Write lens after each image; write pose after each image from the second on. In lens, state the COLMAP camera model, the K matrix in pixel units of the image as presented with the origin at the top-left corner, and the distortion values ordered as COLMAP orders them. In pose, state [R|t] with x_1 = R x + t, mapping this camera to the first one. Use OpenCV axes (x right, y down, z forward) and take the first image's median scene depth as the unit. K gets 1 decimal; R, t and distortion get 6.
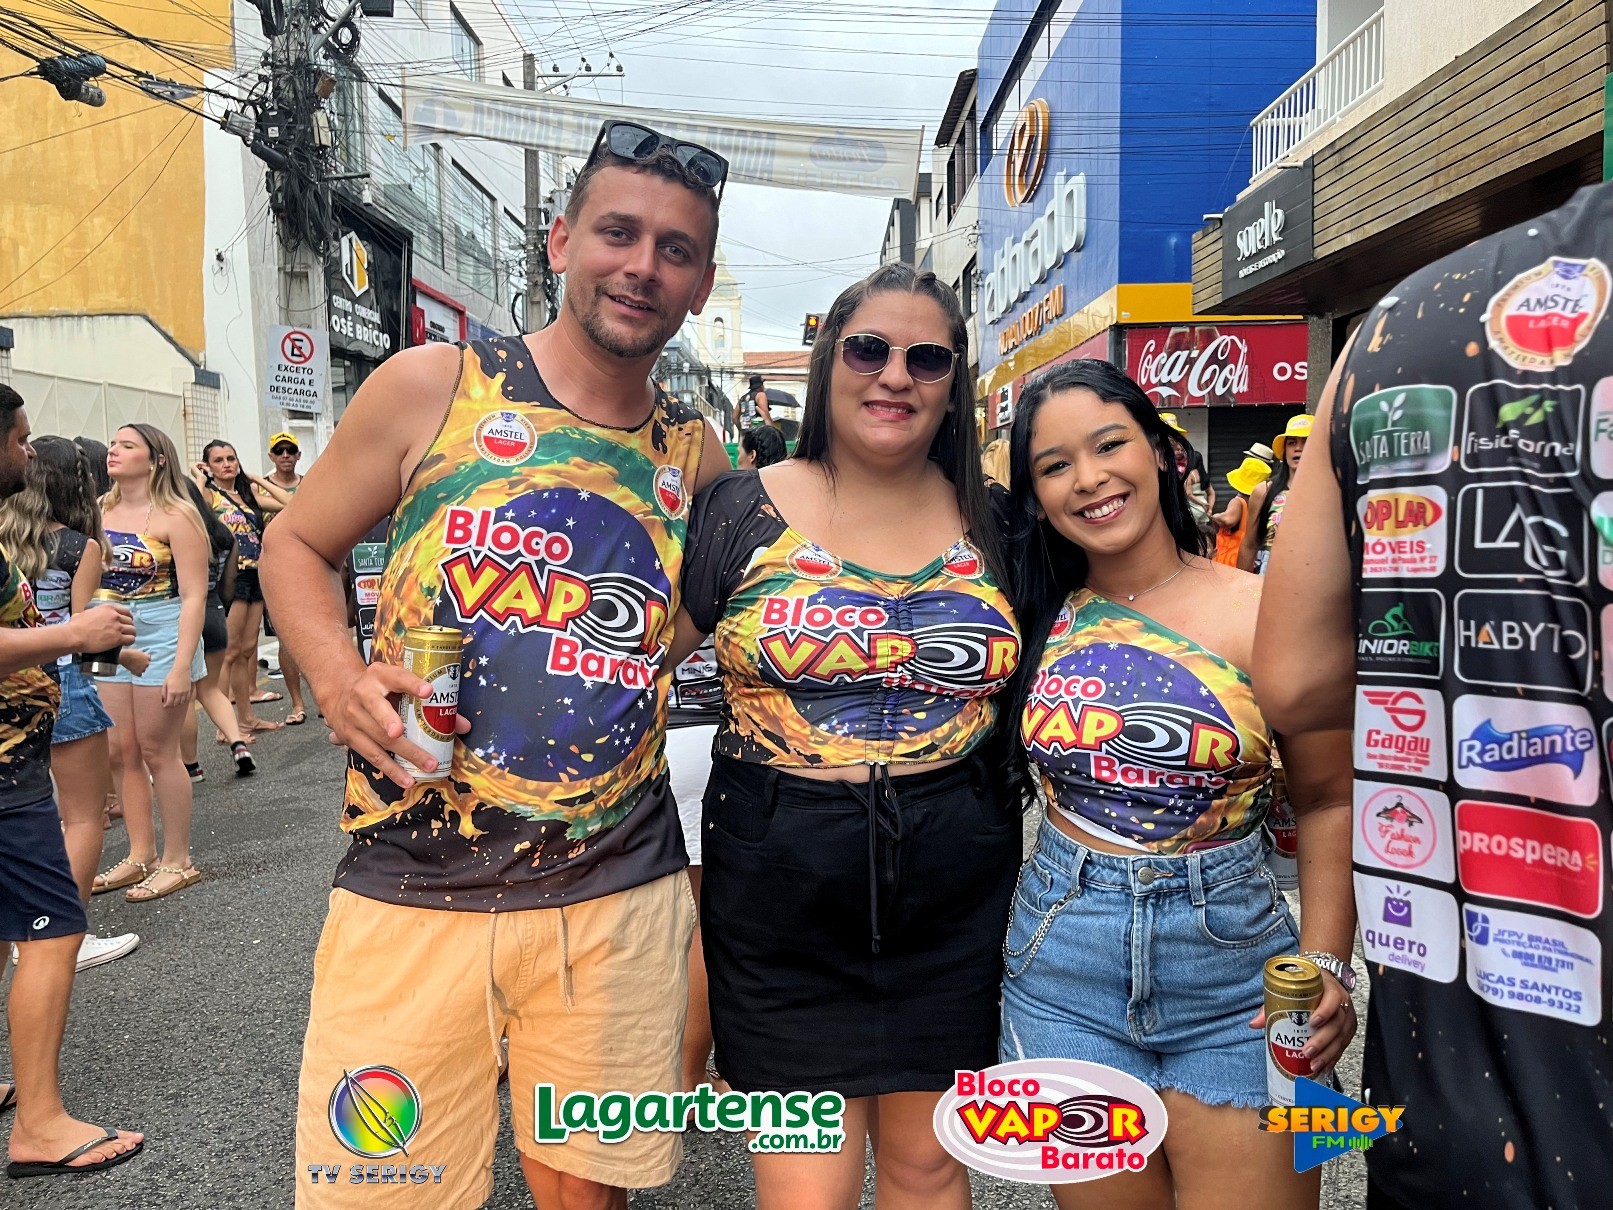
lens RADIAL K [[1229.5, 0, 841.5], [0, 1229.5, 615.5], [0, 0, 1]] dist [0.025432, -0.066987]
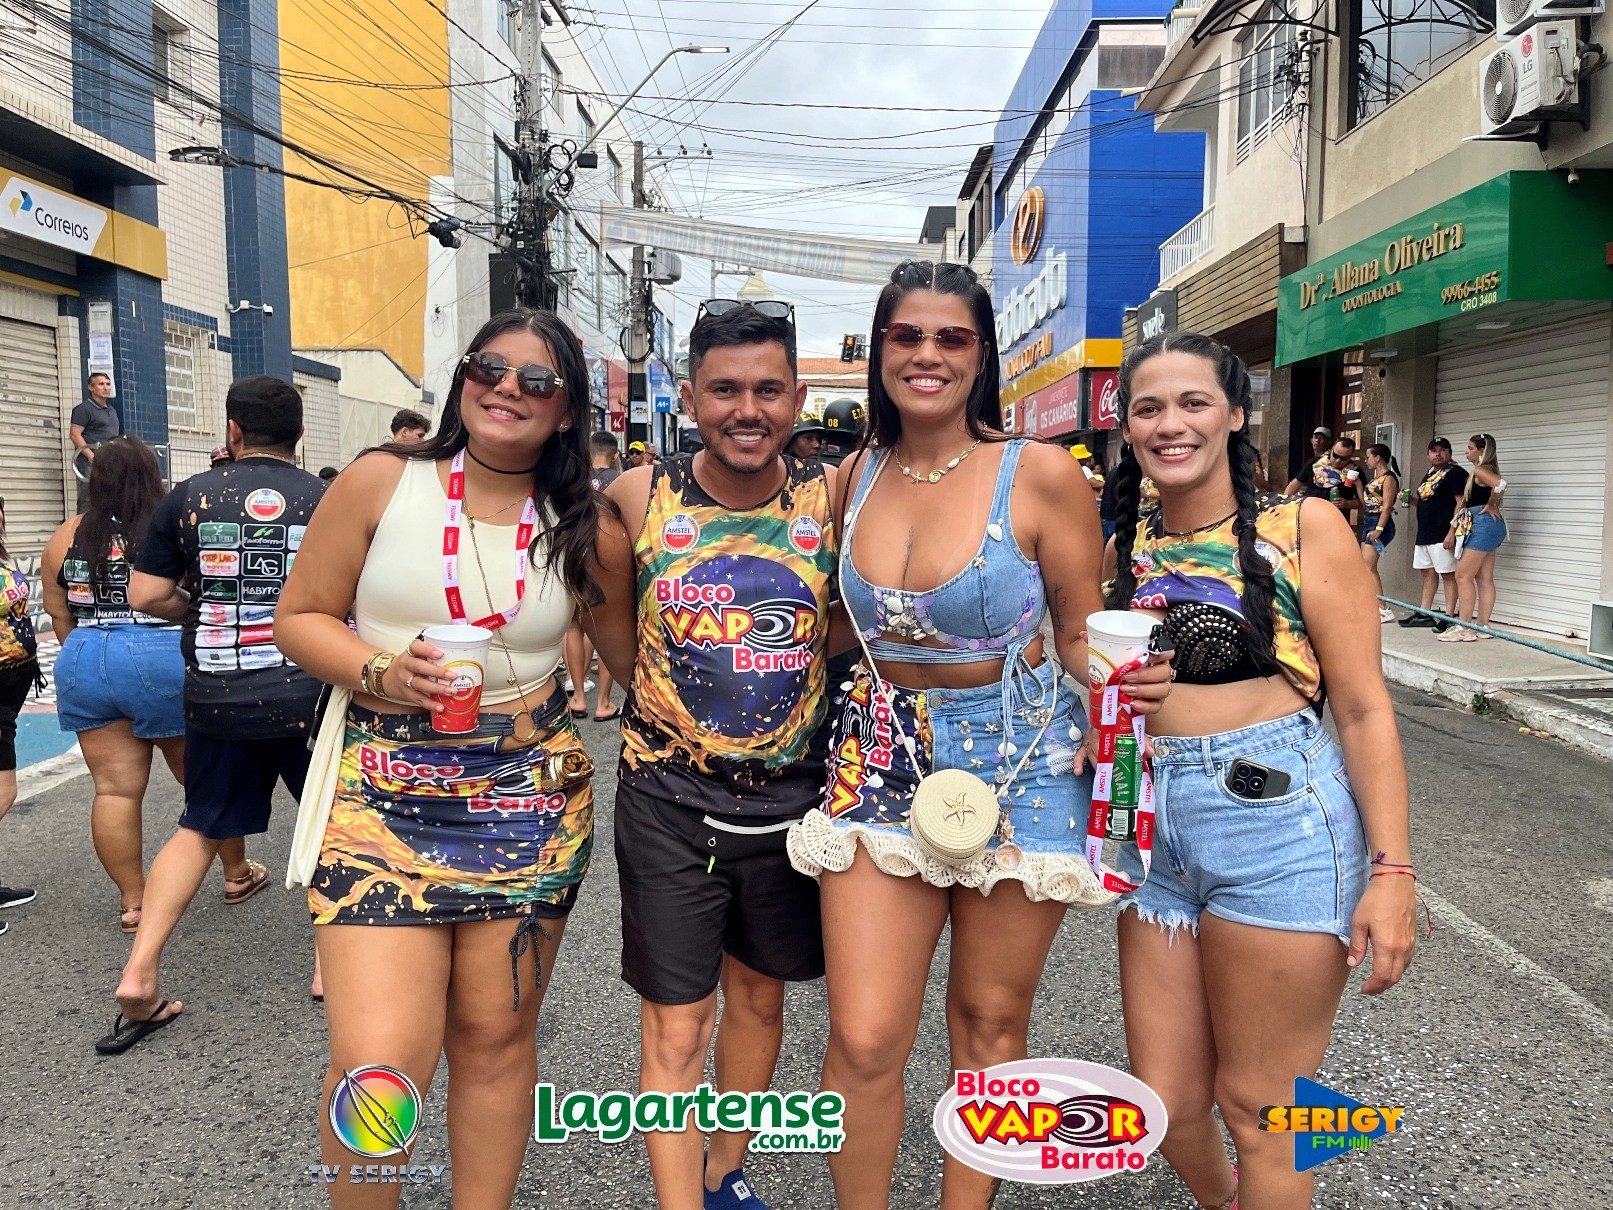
lens RADIAL K [[1248.7, 0, 834.8], [0, 1248.7, 607.6], [0, 0, 1]] dist [0.008961, -0.080428]
pose [[0.999593, 0.018809, -0.021446, -0.019699], [-0.018992, 0.999785, -0.008359, 0.047883], [0.021284, 0.008763, 0.999735, -0.395293]]
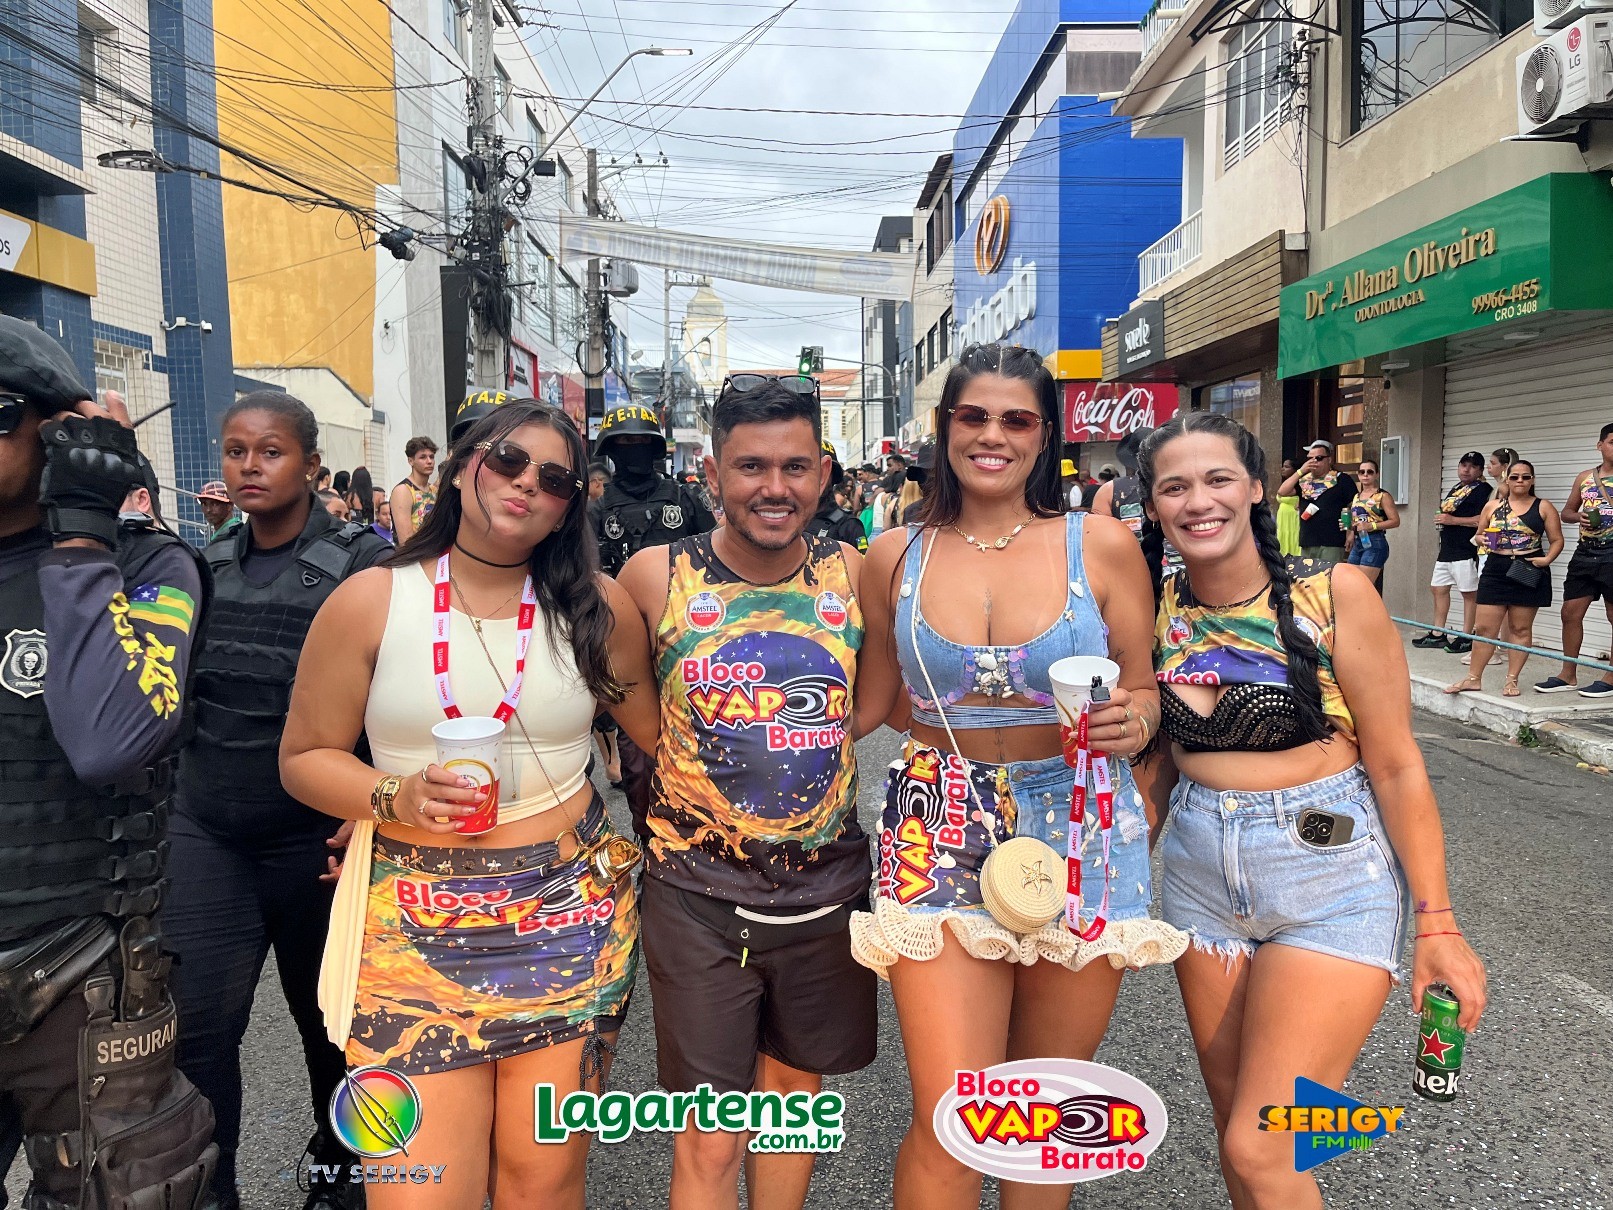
lens RADIAL K [[1243.1, 0, 847.8], [0, 1243.1, 621.8], [0, 0, 1]] dist [0.007671, -0.075523]
pose [[0.999622, 0.000455, 0.027500, -0.043085], [-0.000305, 0.999985, -0.005441, 0.036255], [-0.027502, 0.005430, 0.999607, -0.352162]]
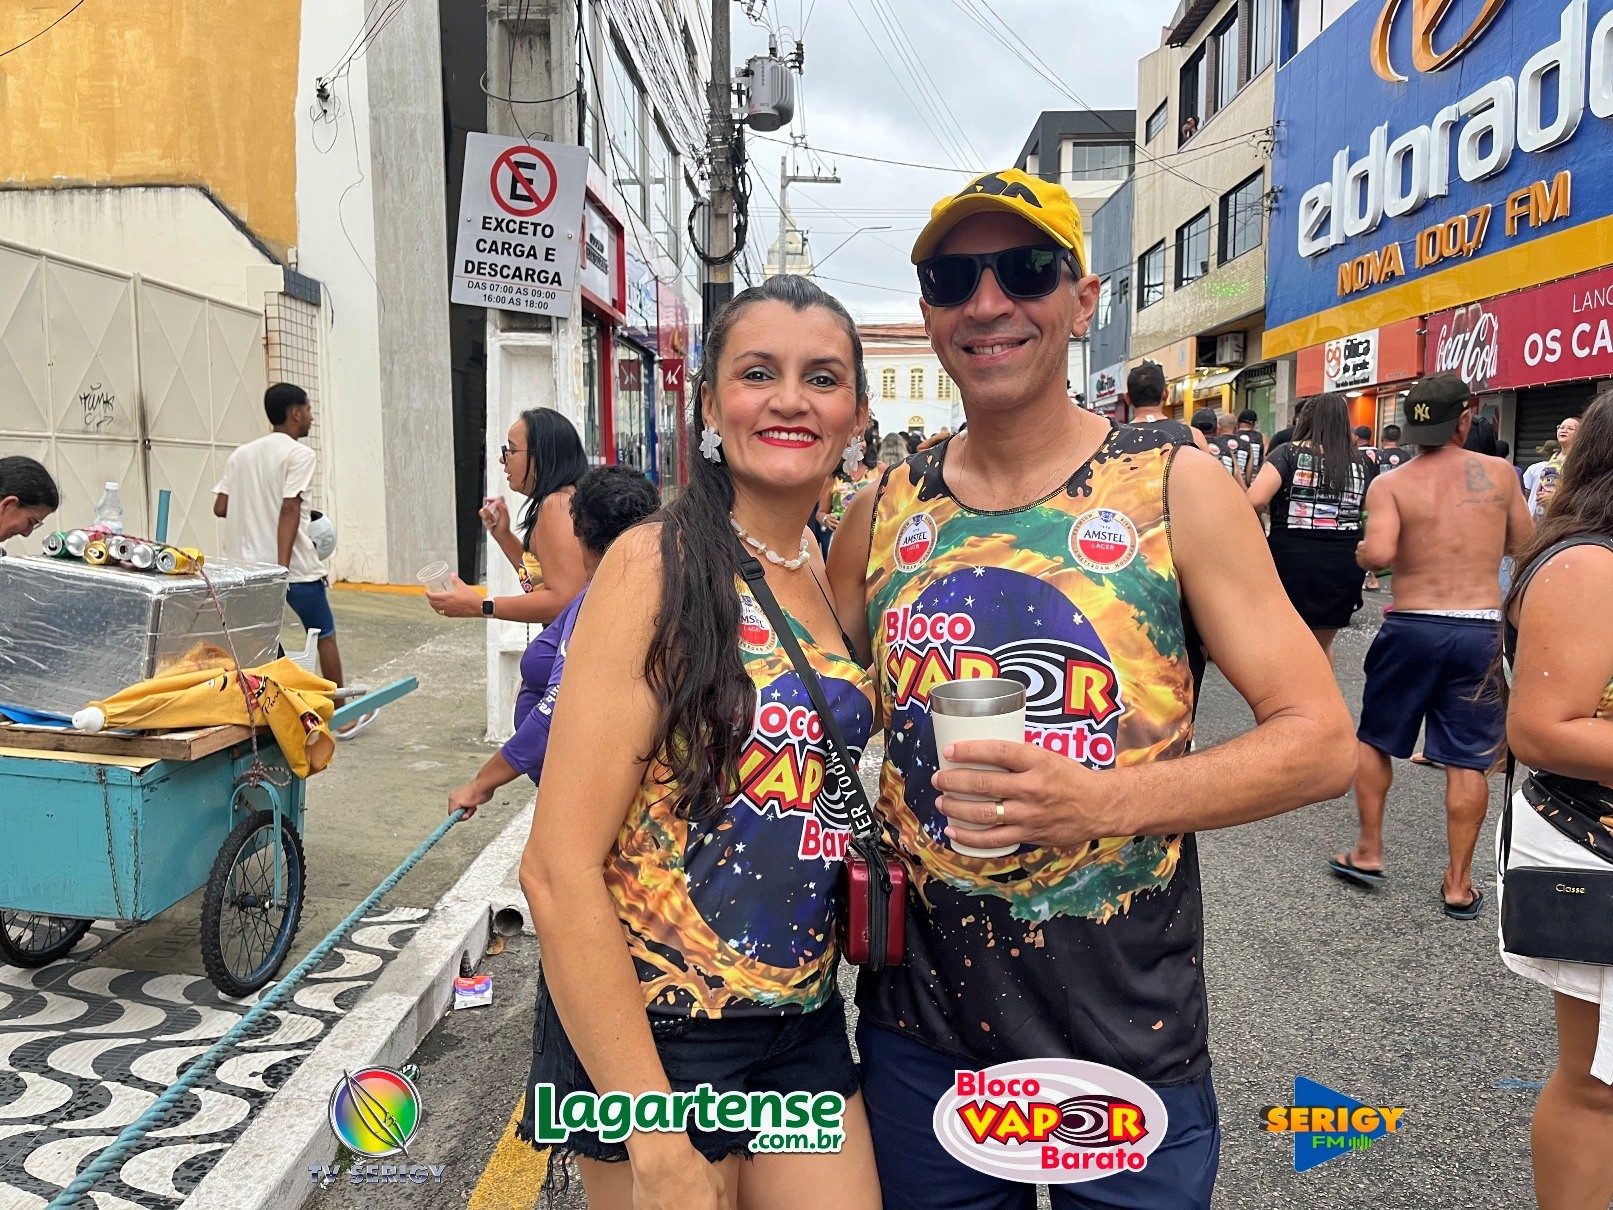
lens RADIAL K [[1223.7, 0, 806.5], [0, 1223.7, 605.0], [0, 0, 1]] dist [0.033274, -0.074233]
pose [[0.998855, 0.016176, -0.045031, -0.230075], [-0.015862, 0.999847, 0.007328, -0.042289], [0.045143, -0.006605, 0.998959, 0.392433]]
